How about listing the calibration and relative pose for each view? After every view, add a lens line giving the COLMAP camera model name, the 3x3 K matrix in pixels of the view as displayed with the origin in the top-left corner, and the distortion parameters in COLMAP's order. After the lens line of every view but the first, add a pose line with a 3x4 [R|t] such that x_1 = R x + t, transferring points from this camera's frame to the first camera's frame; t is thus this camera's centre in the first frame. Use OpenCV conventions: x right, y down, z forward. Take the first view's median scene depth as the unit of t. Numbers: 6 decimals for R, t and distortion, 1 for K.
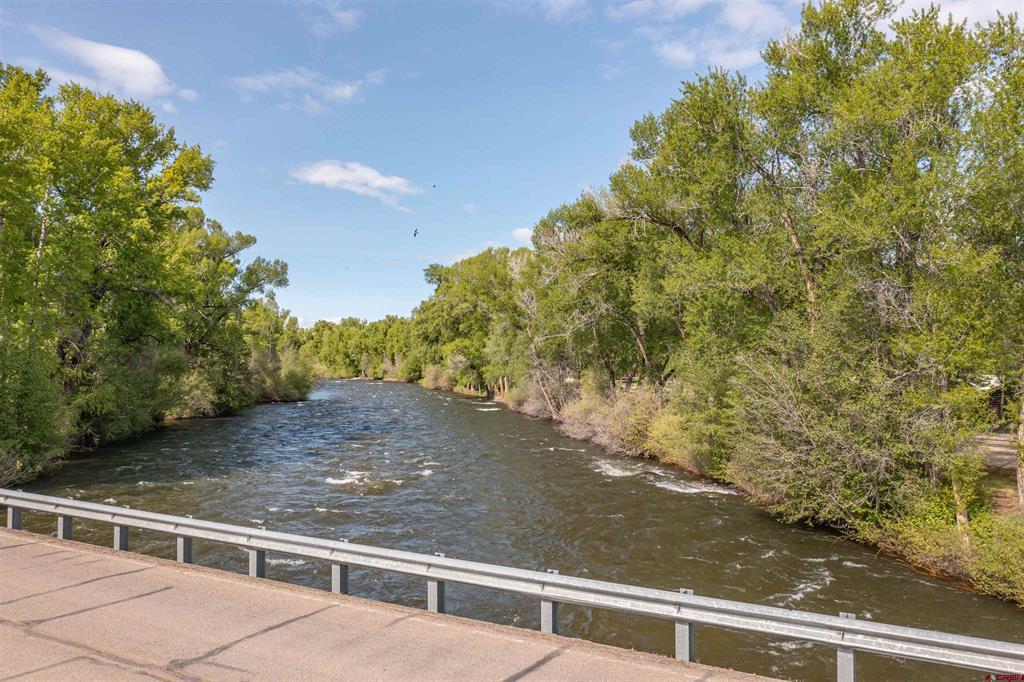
lens RADIAL K [[812.0, 0, 512.9], [0, 812.0, 356.6], [0, 0, 1]] dist [-0.004324, -0.010879]
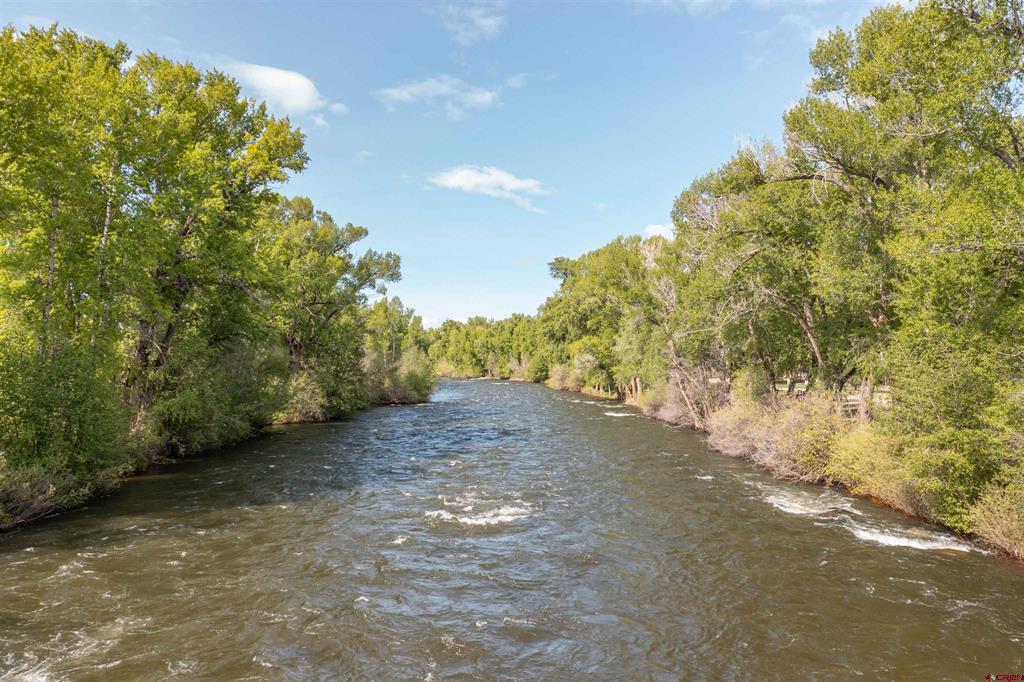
lens RADIAL K [[812.0, 0, 509.9], [0, 812.0, 346.4], [0, 0, 1]] dist [-0.004324, -0.010879]
pose [[0.986901, -0.006983, -0.161177, -0.006023], [0.005164, 0.999918, -0.011699, -0.000253], [0.161246, 0.010713, 0.986856, 0.118751]]
